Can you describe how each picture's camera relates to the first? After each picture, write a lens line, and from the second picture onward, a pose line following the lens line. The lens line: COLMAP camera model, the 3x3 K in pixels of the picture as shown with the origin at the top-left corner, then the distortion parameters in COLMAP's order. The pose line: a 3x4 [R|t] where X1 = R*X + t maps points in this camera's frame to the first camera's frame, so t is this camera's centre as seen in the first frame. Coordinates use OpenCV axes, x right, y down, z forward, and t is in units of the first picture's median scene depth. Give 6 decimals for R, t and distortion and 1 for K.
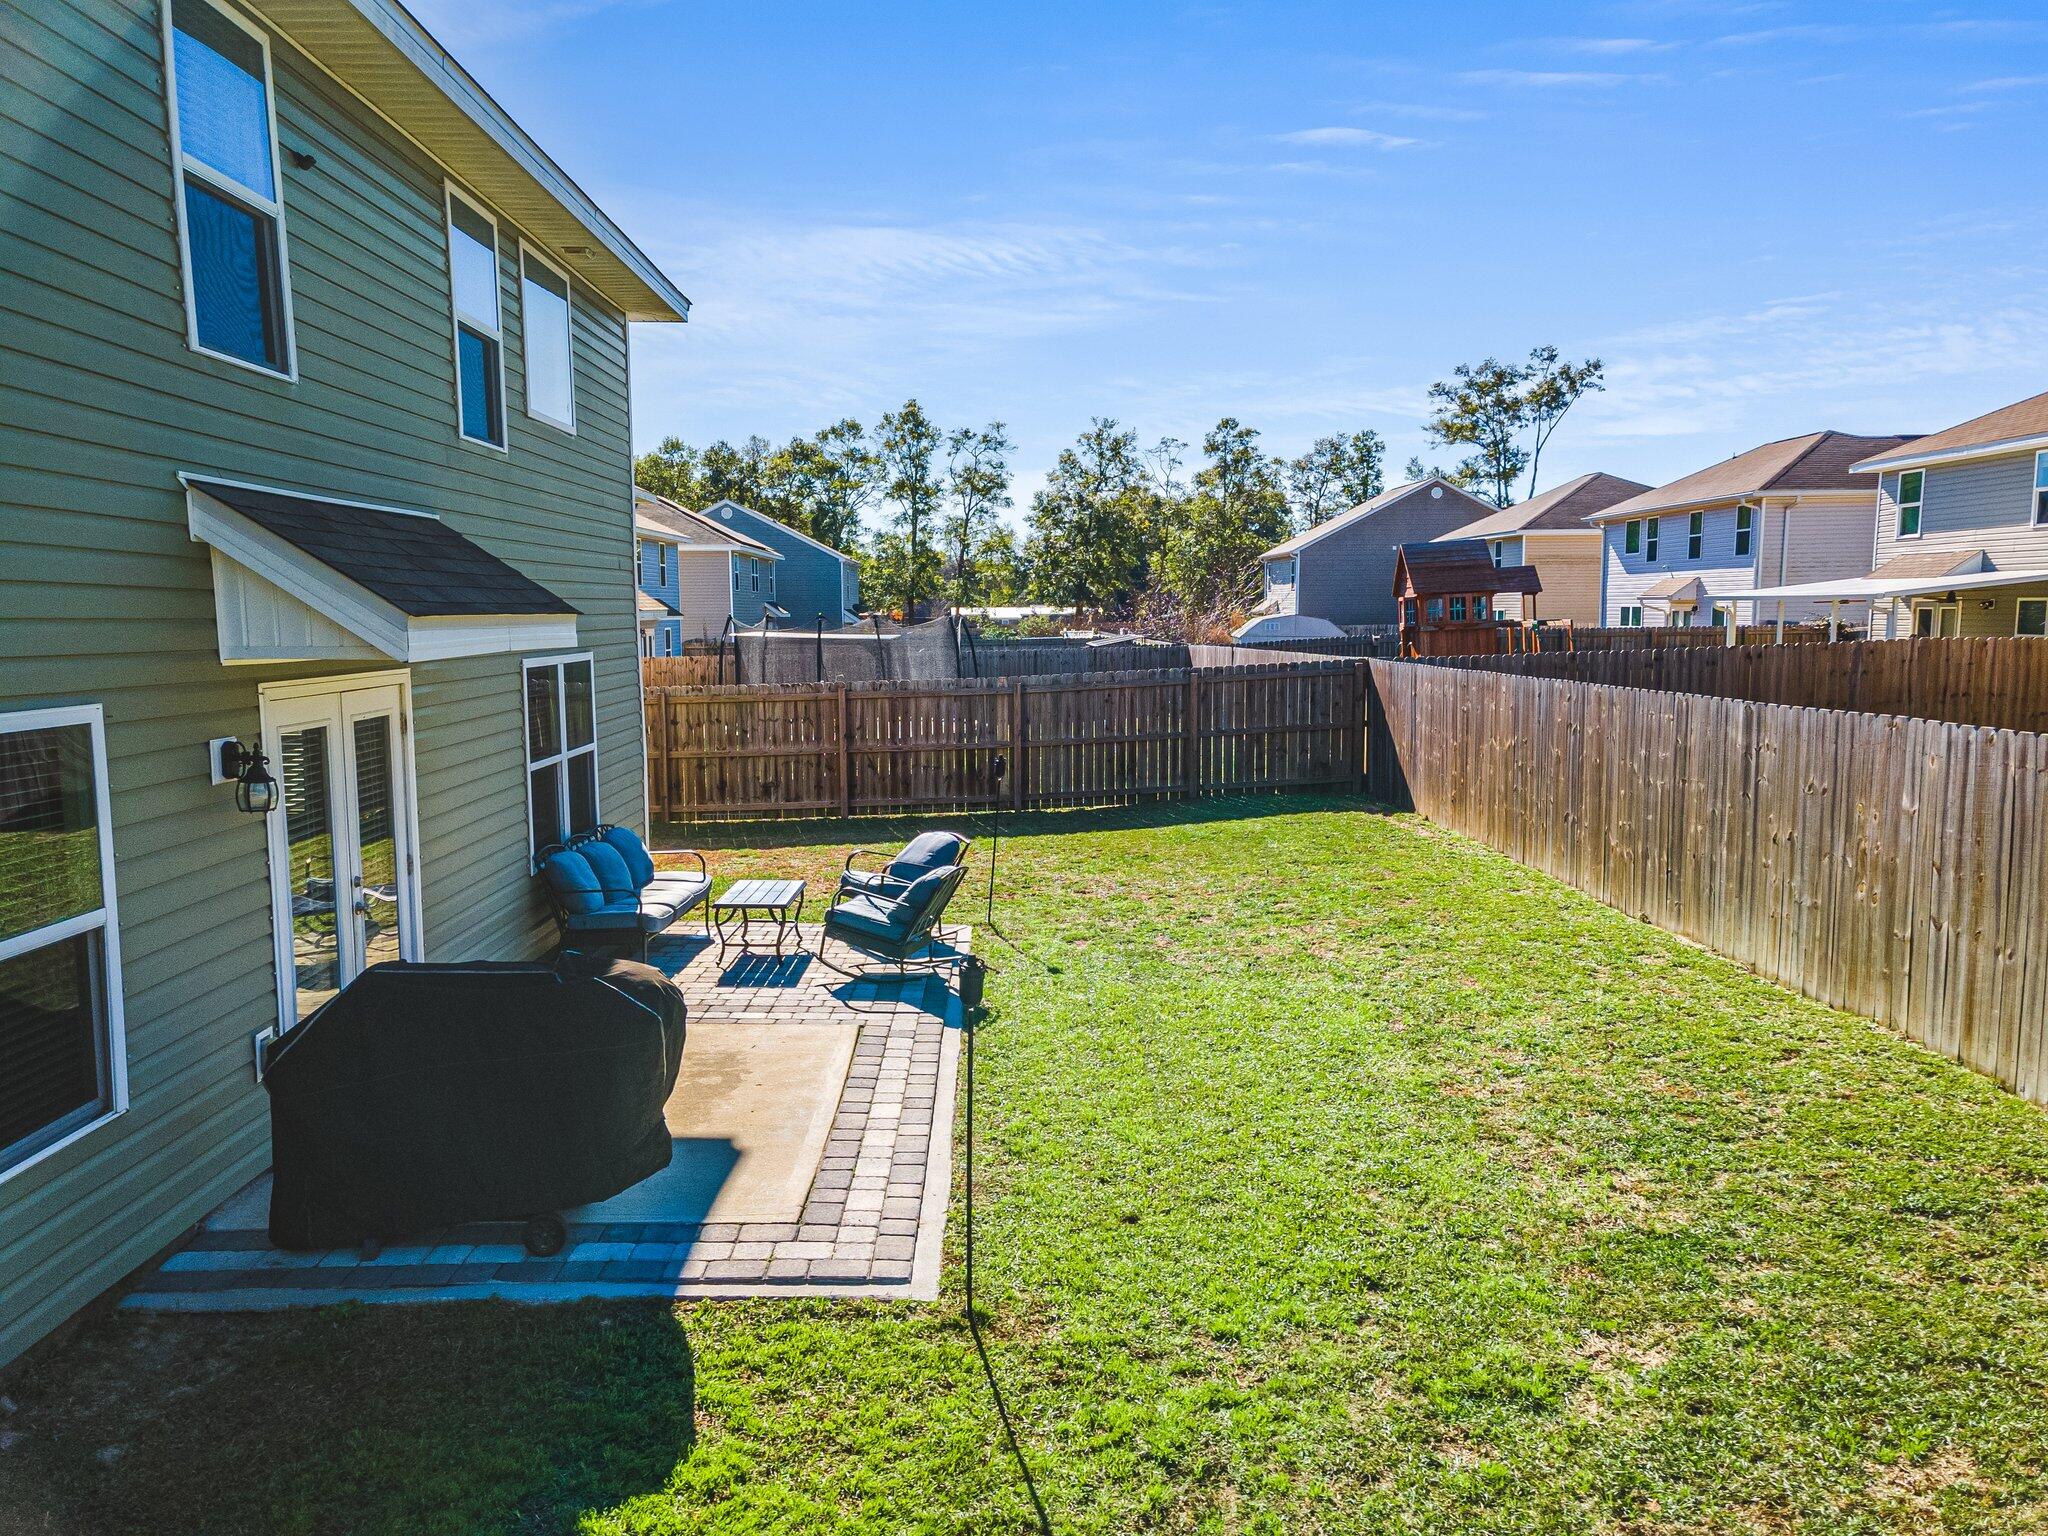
lens RADIAL K [[1496.0, 0, 1031.8], [0, 1496.0, 762.3], [0, 0, 1]] dist [0.040756, 0.041435]
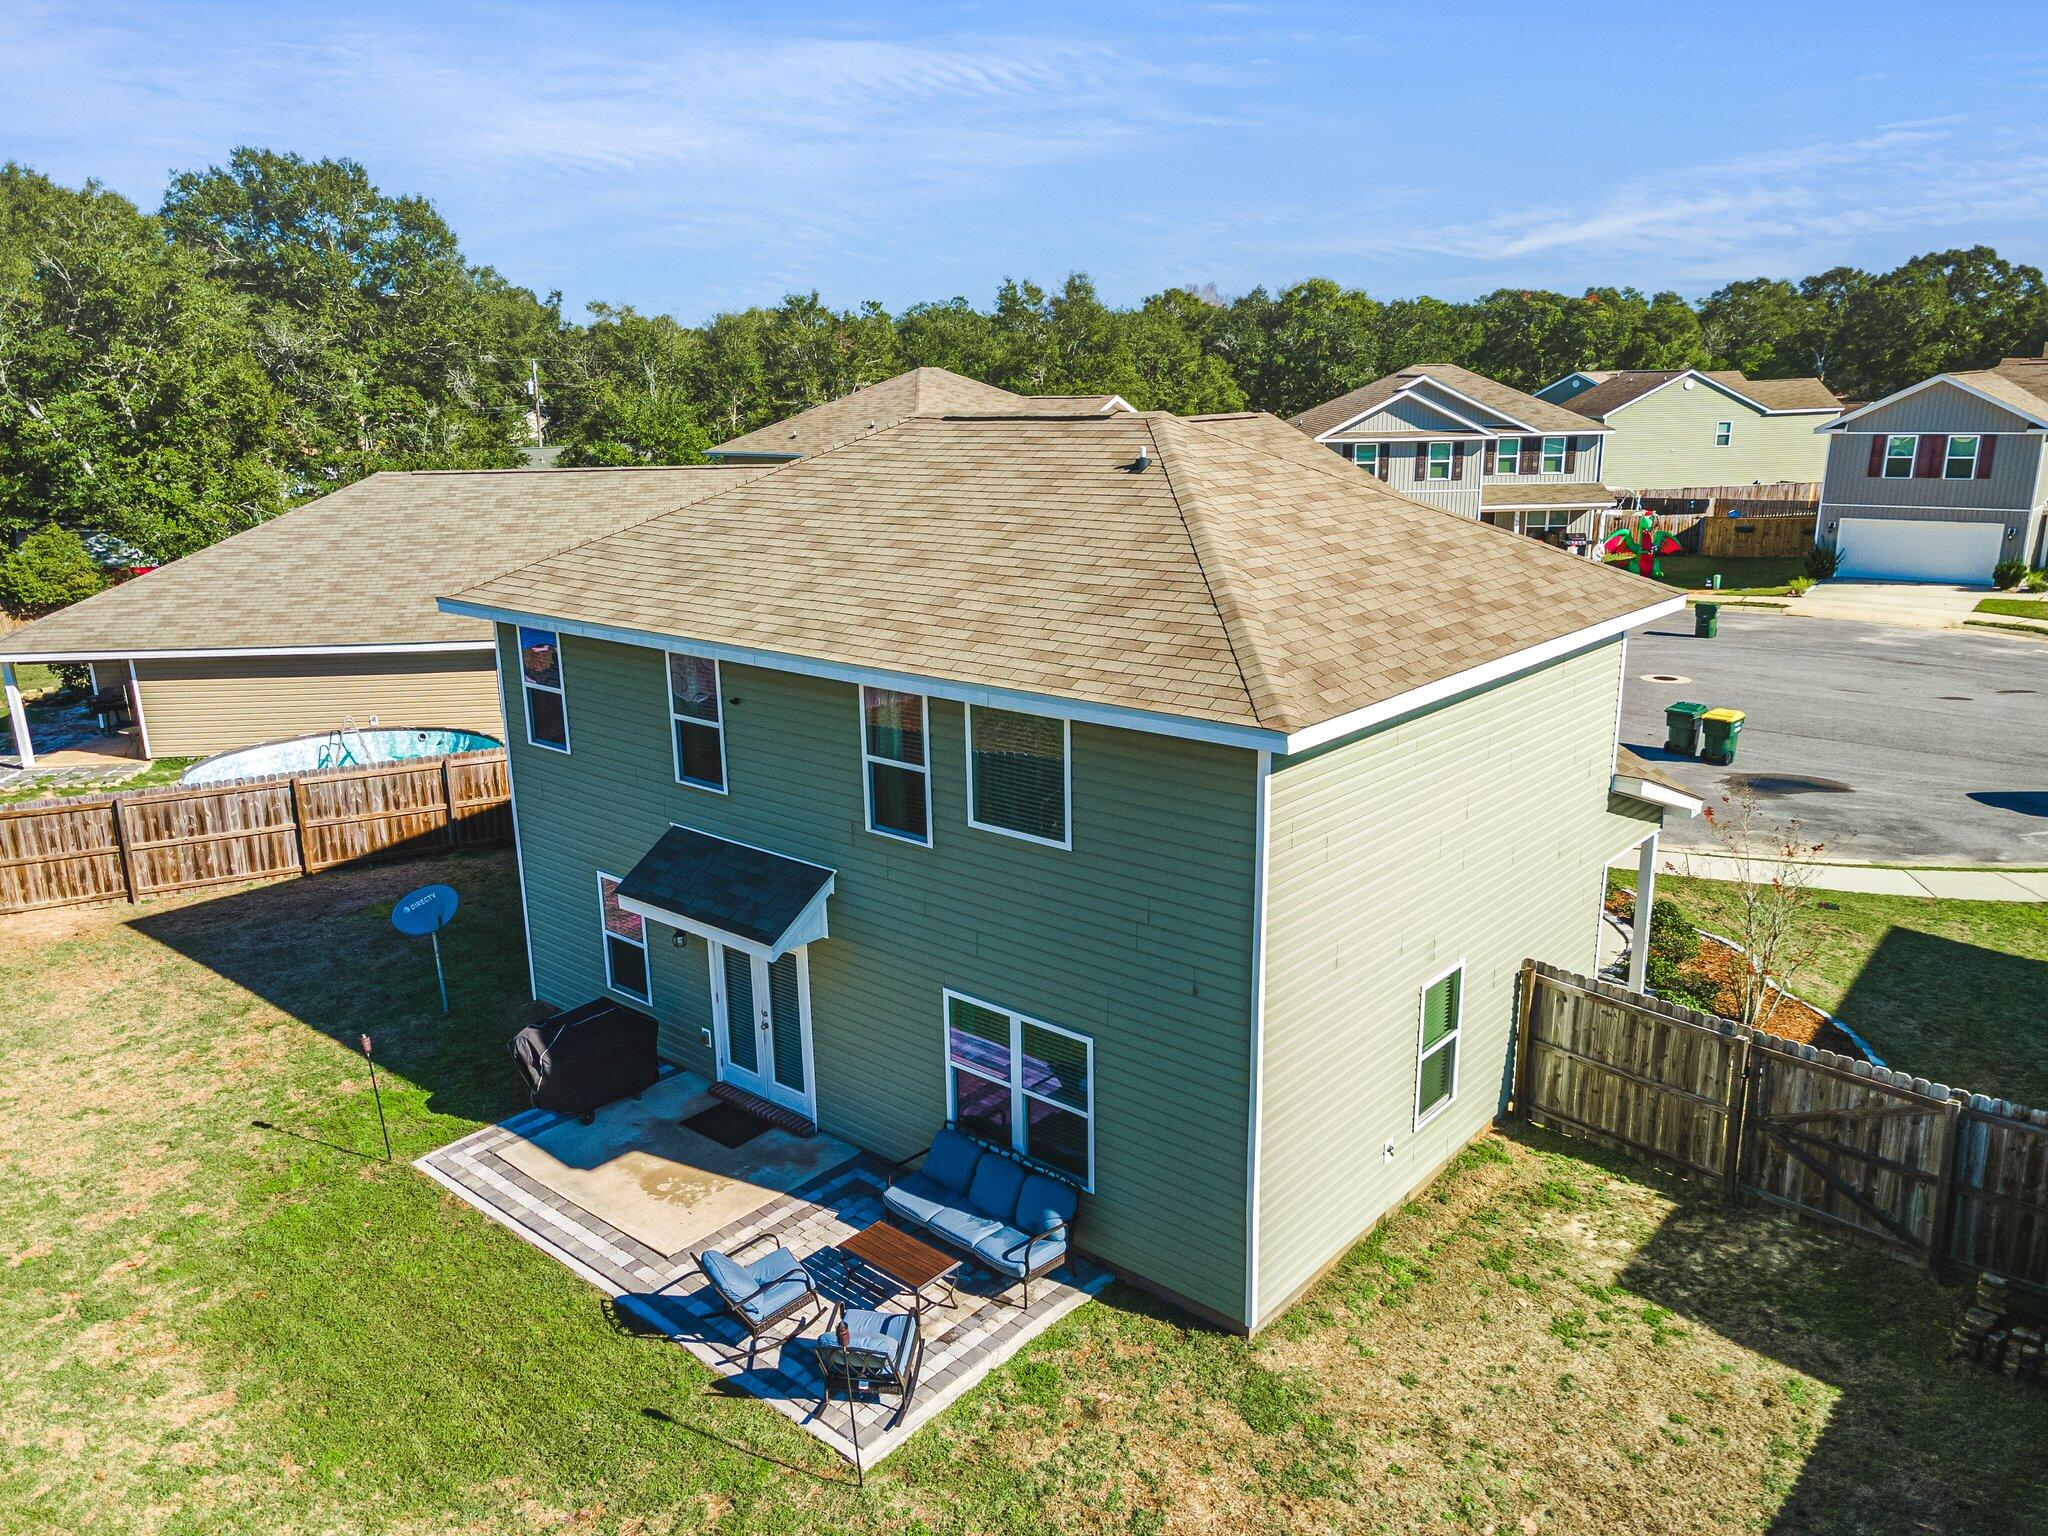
lens RADIAL K [[1496.0, 0, 1028.3], [0, 1496.0, 755.6], [0, 0, 1]] dist [0.040756, 0.041435]
pose [[-0.673164, 0.200584, -0.711769, 0.281781], [-0.053752, 0.946692, 0.317625, -0.365536], [0.737537, 0.252073, -0.626497, 0.954737]]
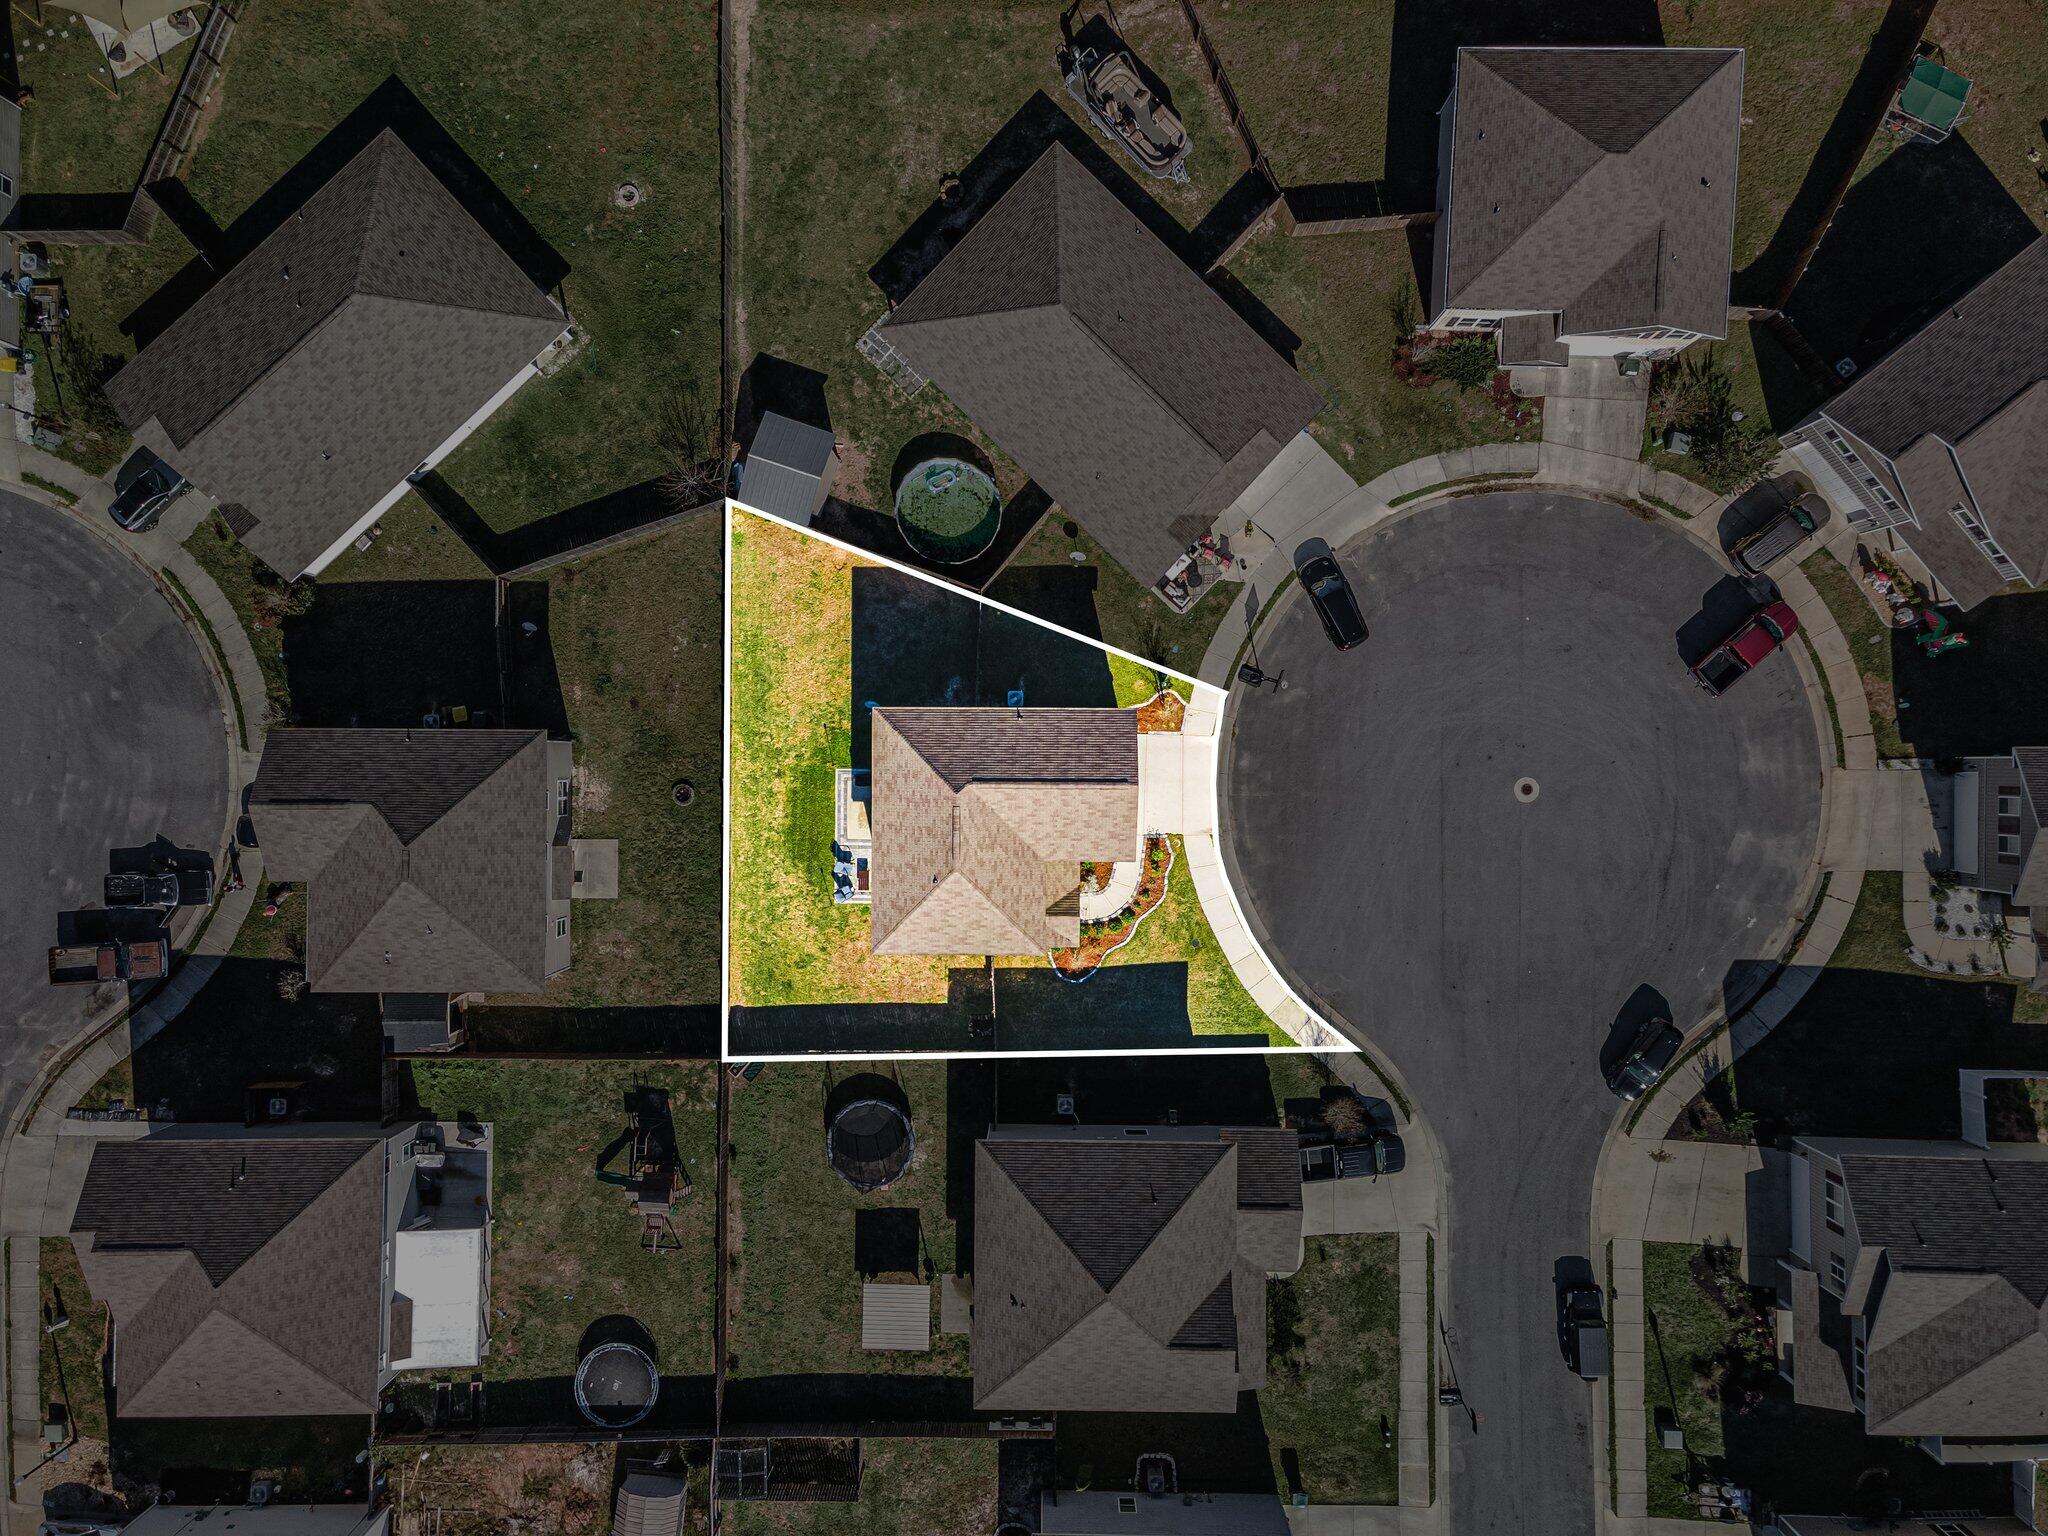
lens RADIAL K [[1496.0, 0, 1007.0], [0, 1496.0, 771.9], [0, 0, 1]] dist [0.040756, 0.041435]
pose [[-0.999430, -0.029018, 0.017244, -0.526592], [0.020377, -0.111367, 0.993570, -3.704463], [-0.026911, 0.993356, 0.111895, -0.153736]]
